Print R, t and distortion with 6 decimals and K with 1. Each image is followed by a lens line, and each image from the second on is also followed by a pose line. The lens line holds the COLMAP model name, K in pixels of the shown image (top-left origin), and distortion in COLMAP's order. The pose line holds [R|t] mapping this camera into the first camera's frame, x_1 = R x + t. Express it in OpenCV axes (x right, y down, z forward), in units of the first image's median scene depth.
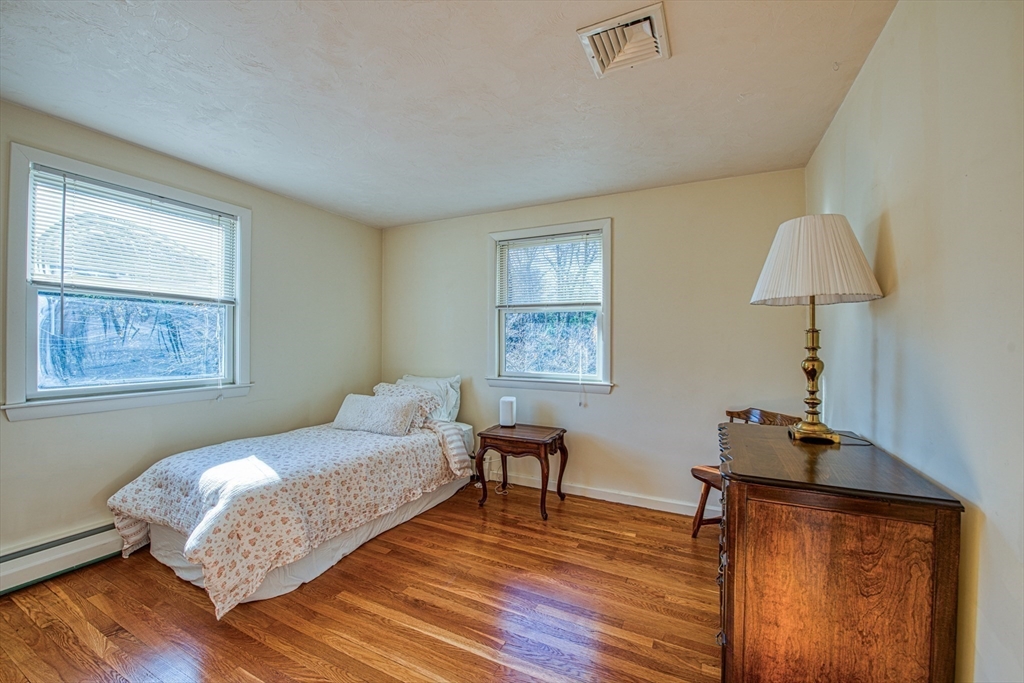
lens RADIAL K [[406.3, 0, 510.1], [0, 406.3, 341.5], [0, 0, 1]] dist [-0.021756, -0.000434]
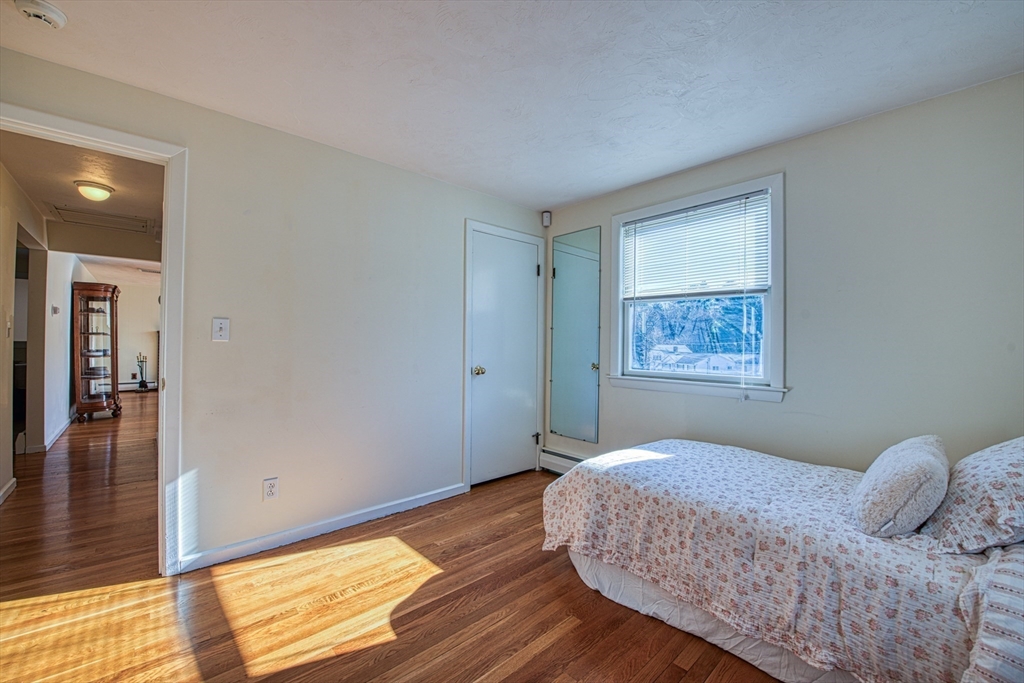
lens RADIAL K [[406.3, 0, 511.0], [0, 406.3, 344.4], [0, 0, 1]] dist [-0.021756, -0.000434]
pose [[-0.365300, -0.014755, -0.930773, 0.375917], [-0.015410, 0.999833, -0.009802, 0.042610], [0.930762, 0.010762, -0.365466, 1.006344]]
